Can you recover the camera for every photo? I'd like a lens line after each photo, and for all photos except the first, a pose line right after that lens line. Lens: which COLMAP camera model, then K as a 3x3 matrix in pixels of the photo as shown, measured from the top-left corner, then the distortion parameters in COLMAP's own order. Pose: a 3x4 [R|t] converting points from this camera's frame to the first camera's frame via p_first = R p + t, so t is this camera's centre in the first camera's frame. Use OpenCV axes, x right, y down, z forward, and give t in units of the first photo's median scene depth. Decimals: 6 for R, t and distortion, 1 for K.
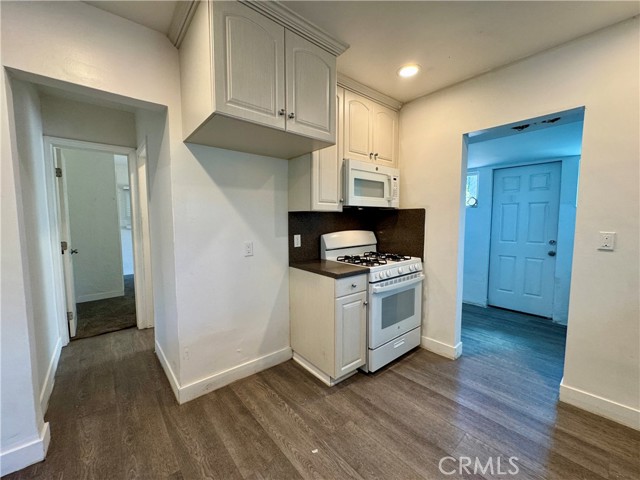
lens RADIAL K [[256.8, 0, 320.8], [0, 256.8, 239.5], [0, 0, 1]] dist [-0.002880, 0.000985]
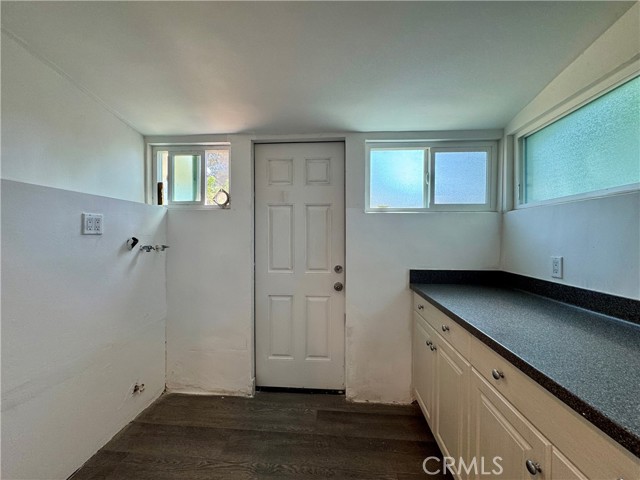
lens RADIAL K [[256.8, 0, 321.0], [0, 256.8, 241.0], [0, 0, 1]] dist [-0.002880, 0.000985]
pose [[0.710580, -0.000328, 0.703616, 0.410750], [0.051959, 0.997294, -0.052008, -0.024195], [-0.701695, 0.073515, 0.708674, 0.552355]]
